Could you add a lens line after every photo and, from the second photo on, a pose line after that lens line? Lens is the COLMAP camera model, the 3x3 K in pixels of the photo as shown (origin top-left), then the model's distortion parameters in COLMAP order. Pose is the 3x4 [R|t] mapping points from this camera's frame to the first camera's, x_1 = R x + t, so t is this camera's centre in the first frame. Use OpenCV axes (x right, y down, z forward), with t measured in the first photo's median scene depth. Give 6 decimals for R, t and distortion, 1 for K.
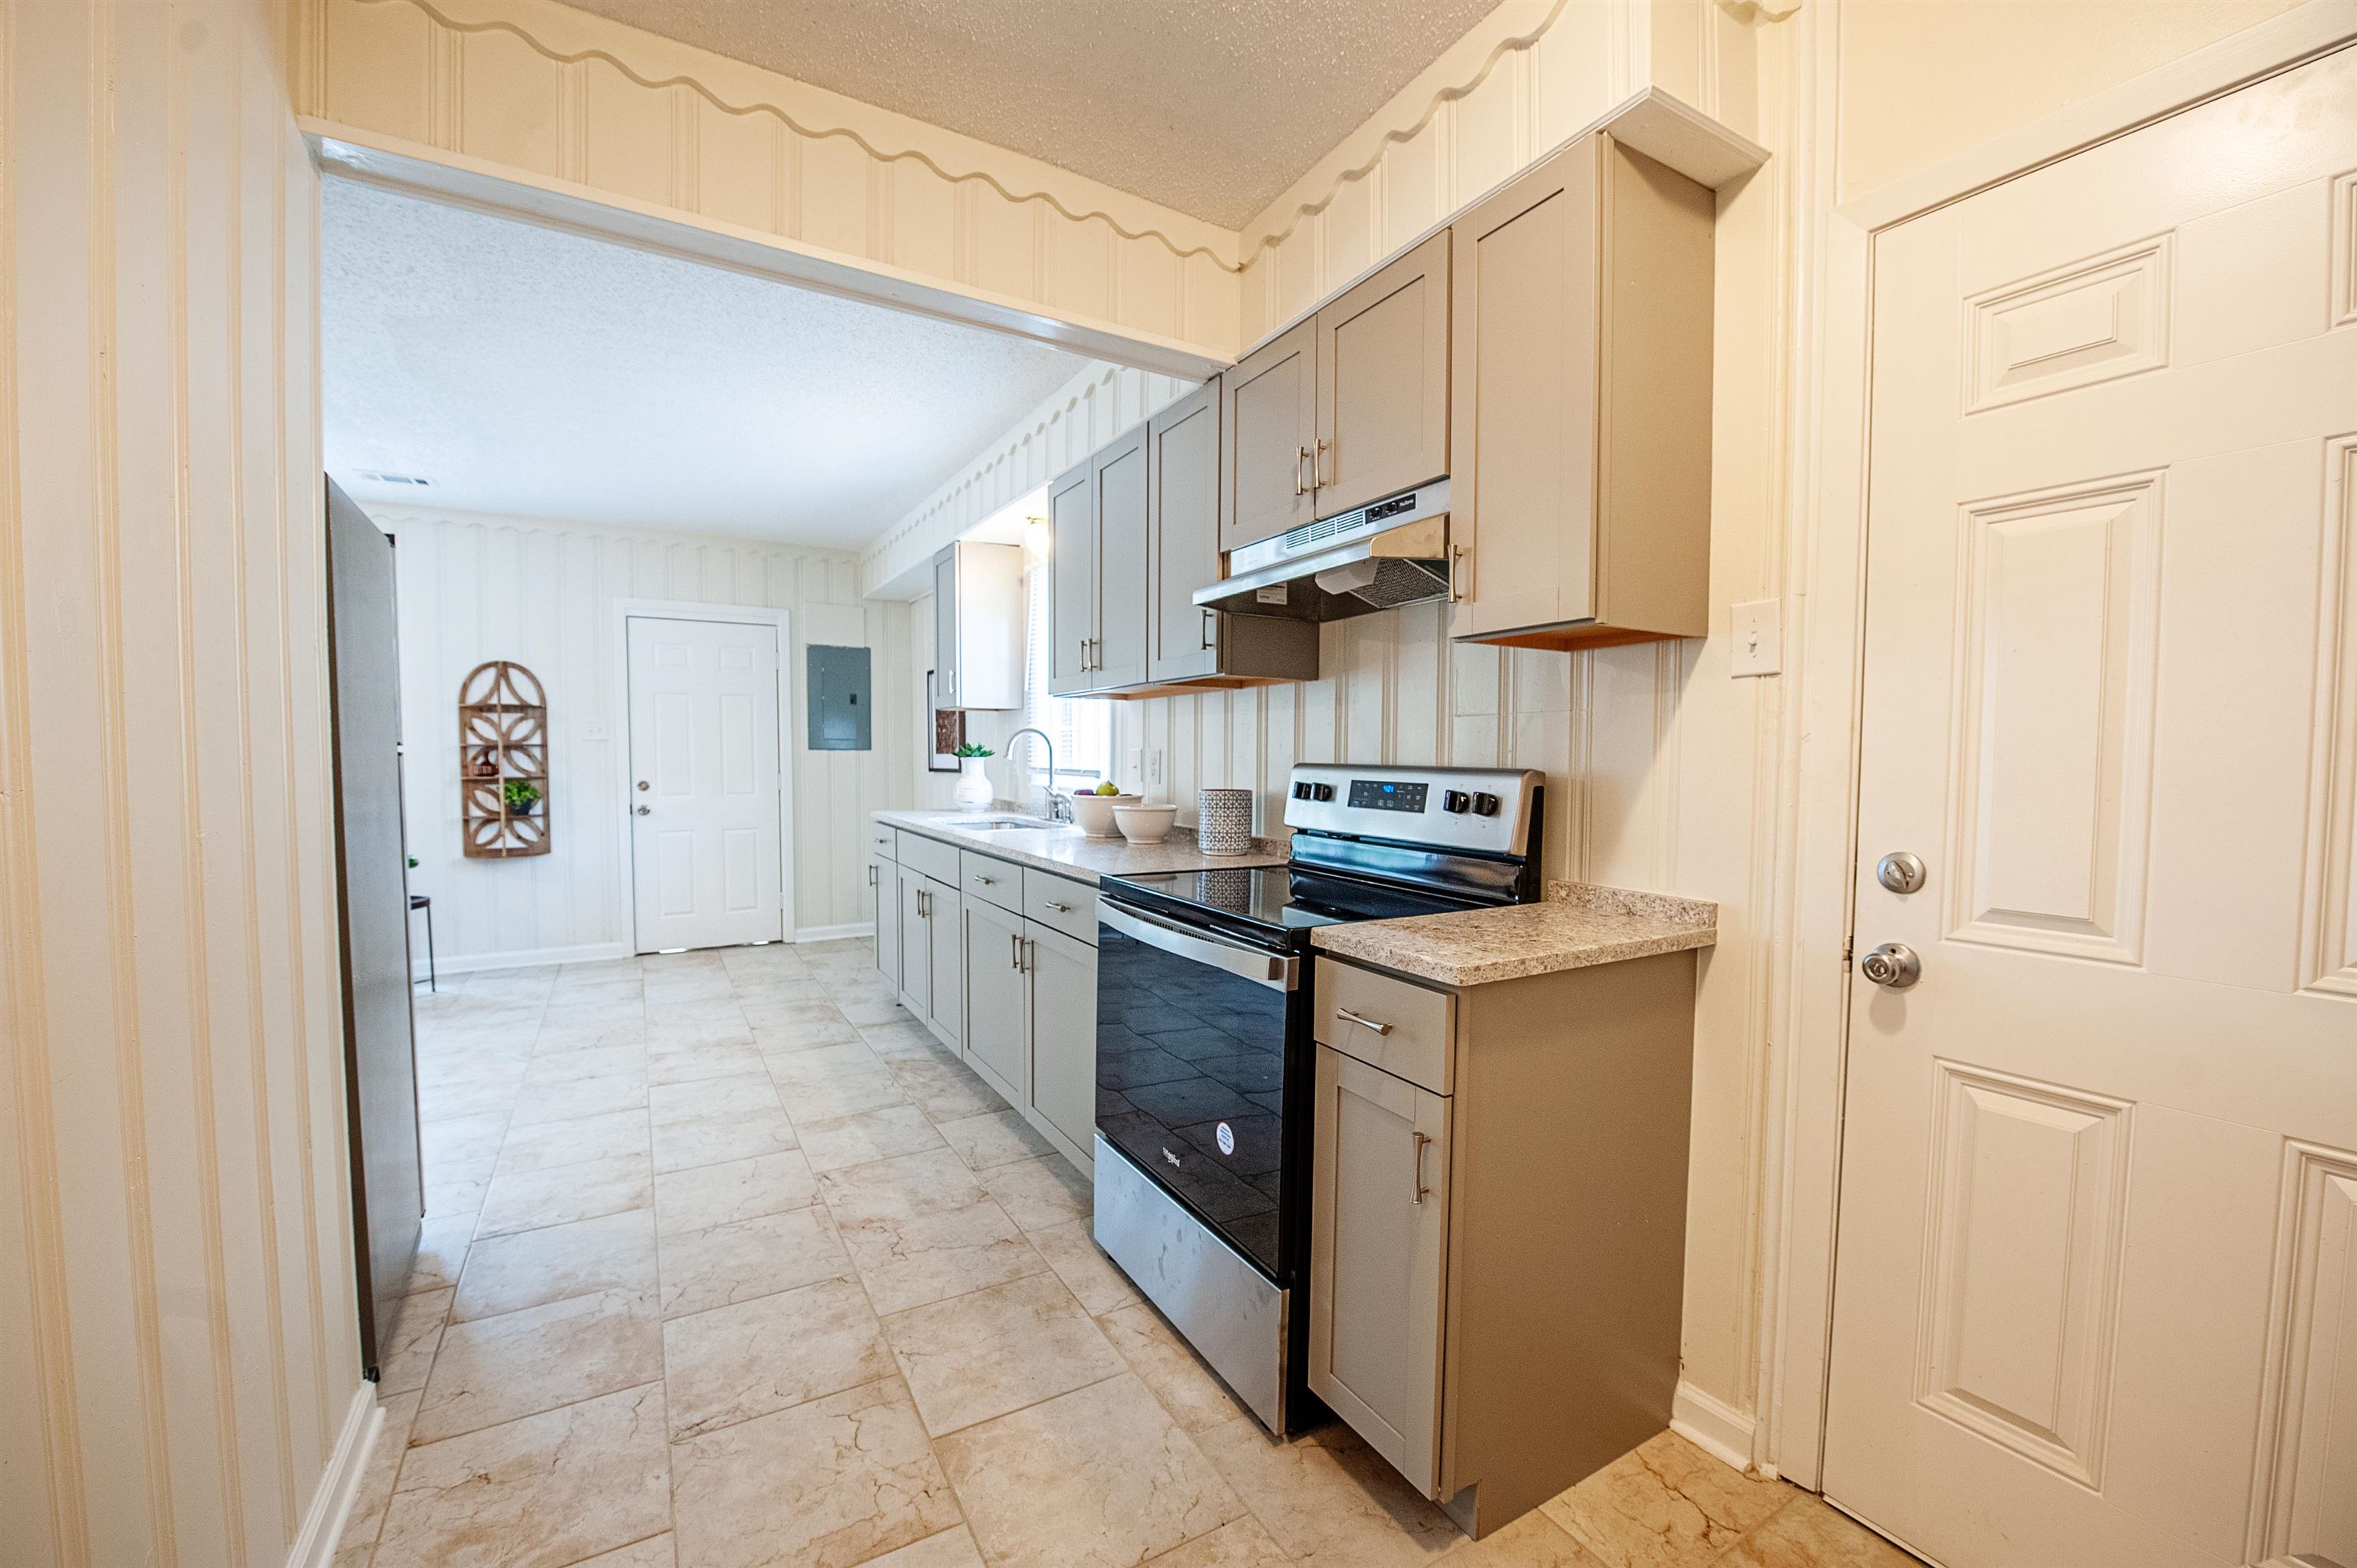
lens RADIAL K [[937.3, 0, 1169.0], [0, 937.3, 802.0], [0, 0, 1]] dist [-0.018102, -0.002114]
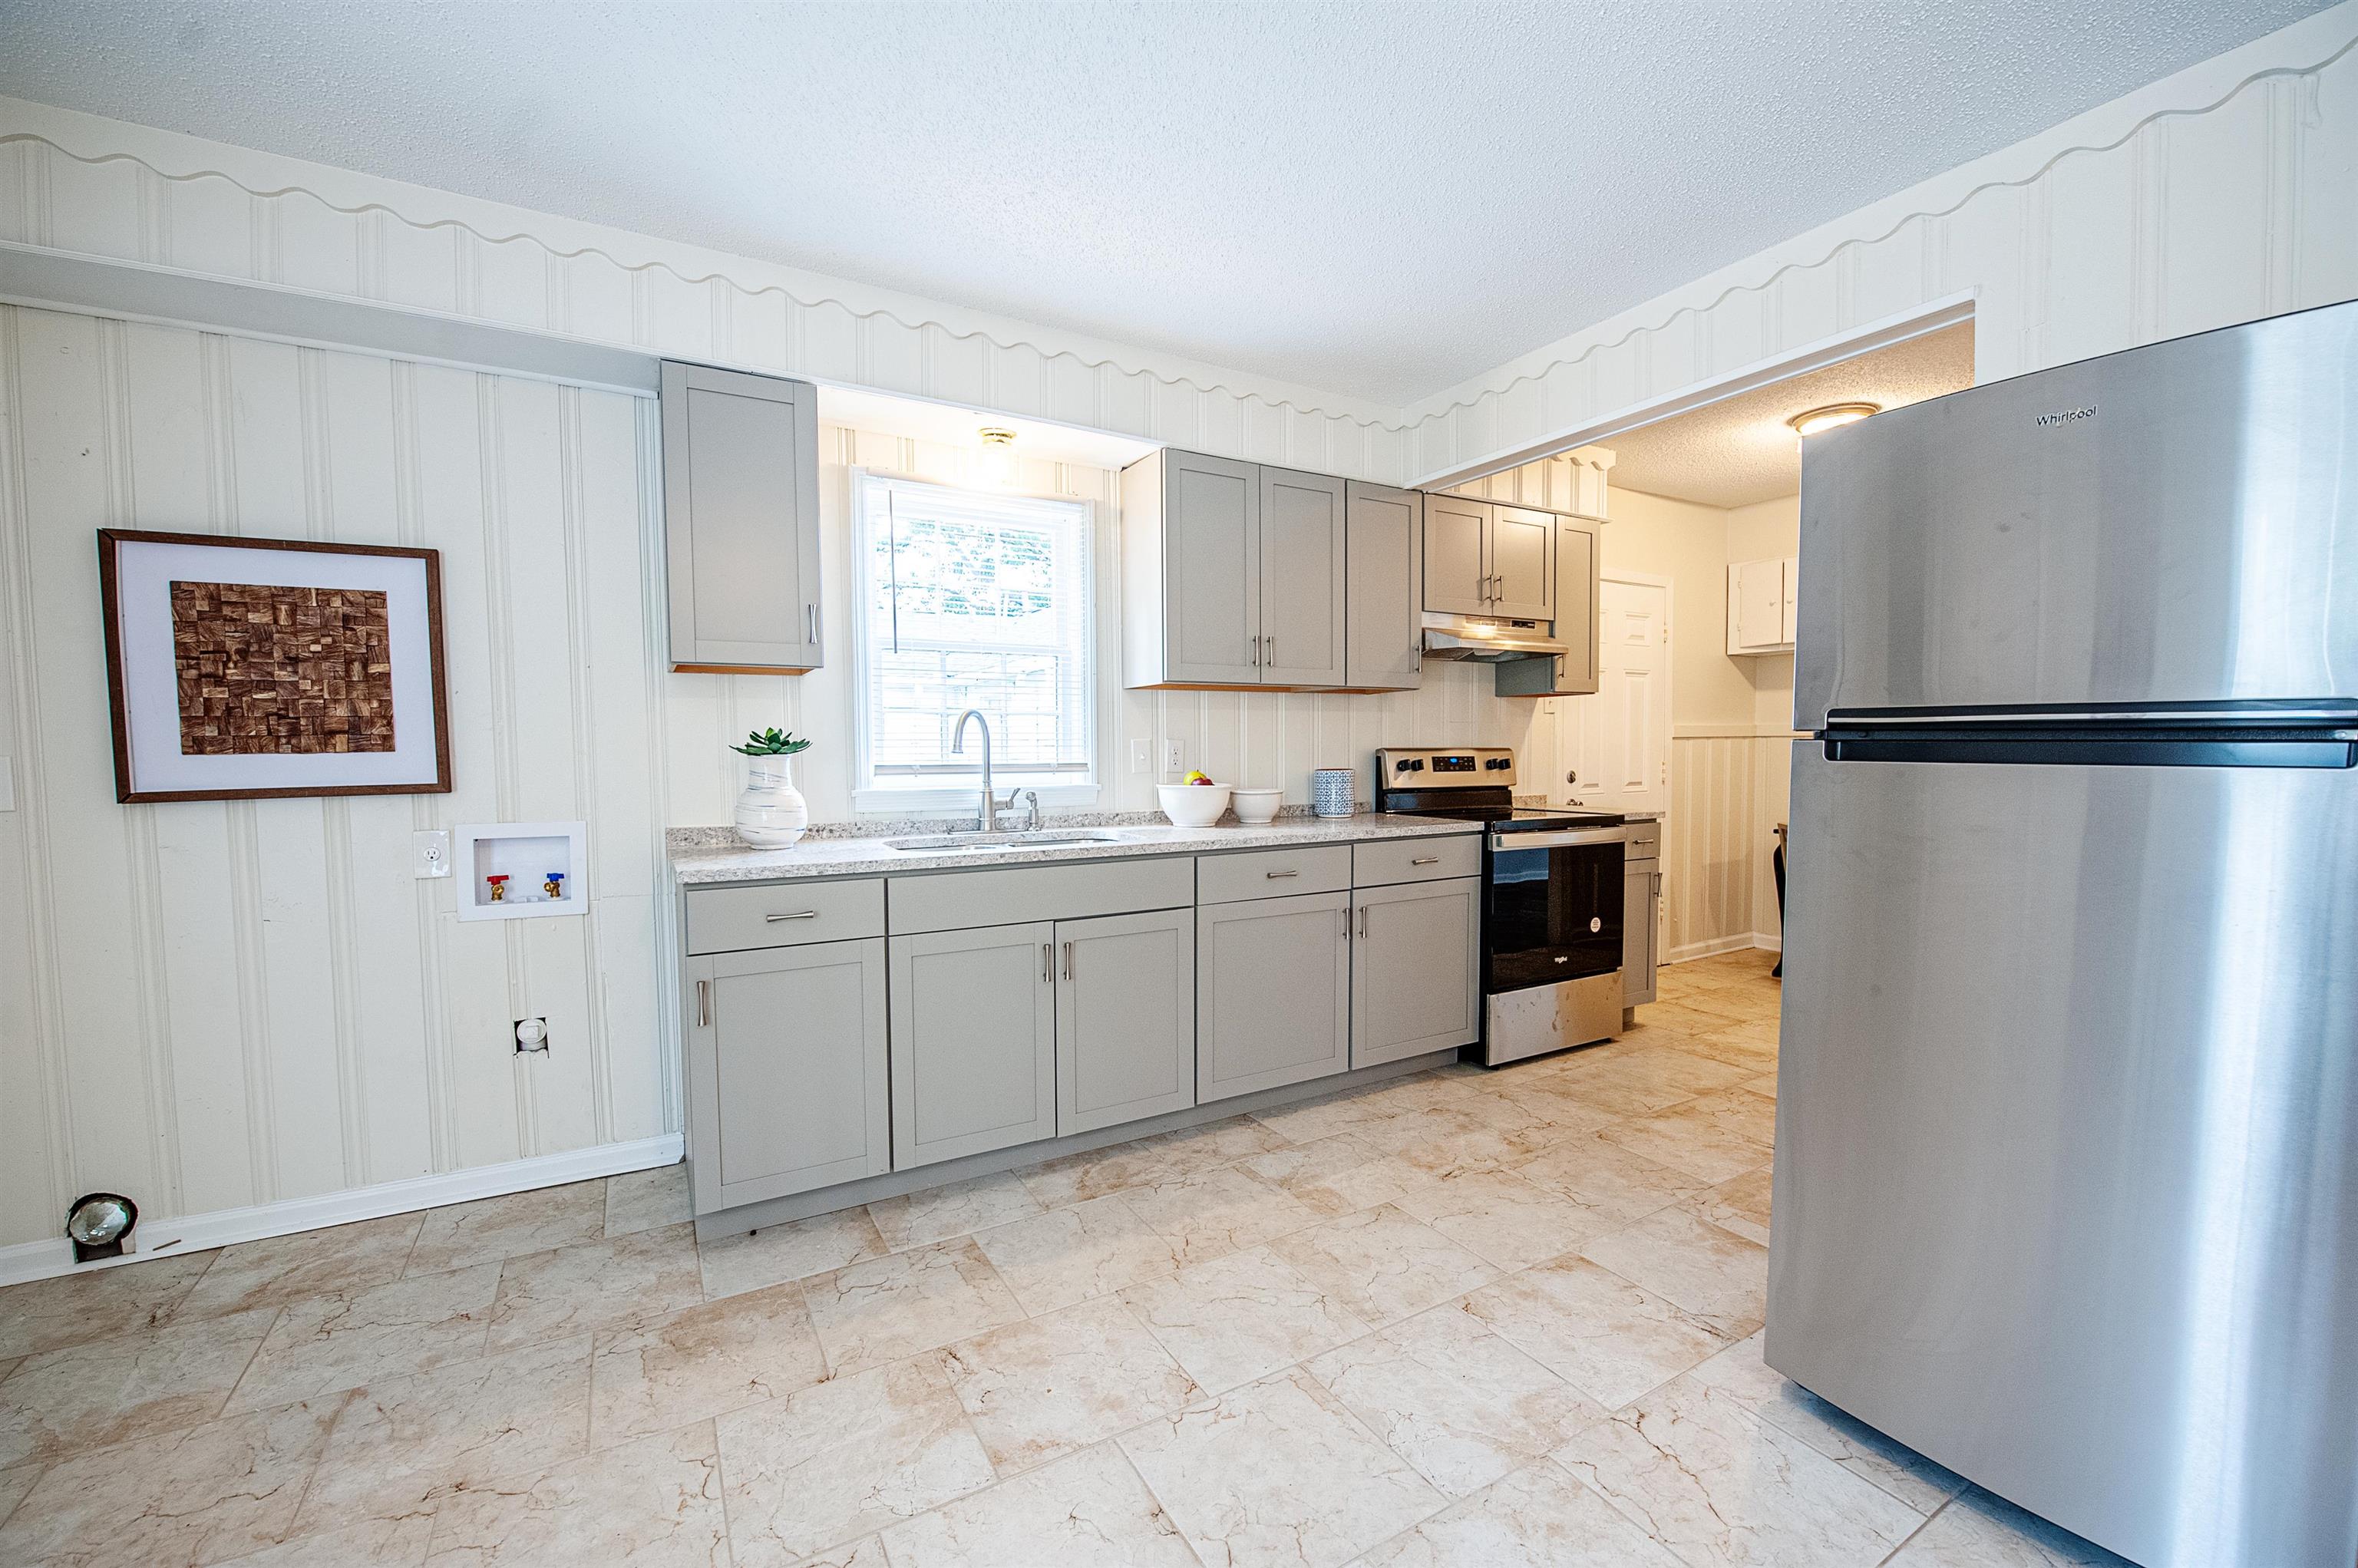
lens RADIAL K [[937.7, 0, 1169.5], [0, 937.7, 802.0], [0, 0, 1]] dist [-0.018102, -0.002114]
pose [[0.006151, -0.063913, 0.997936, -1.096730], [0.059398, 0.996217, 0.063437, -0.056335], [-0.998215, 0.058885, 0.009924, 1.042828]]
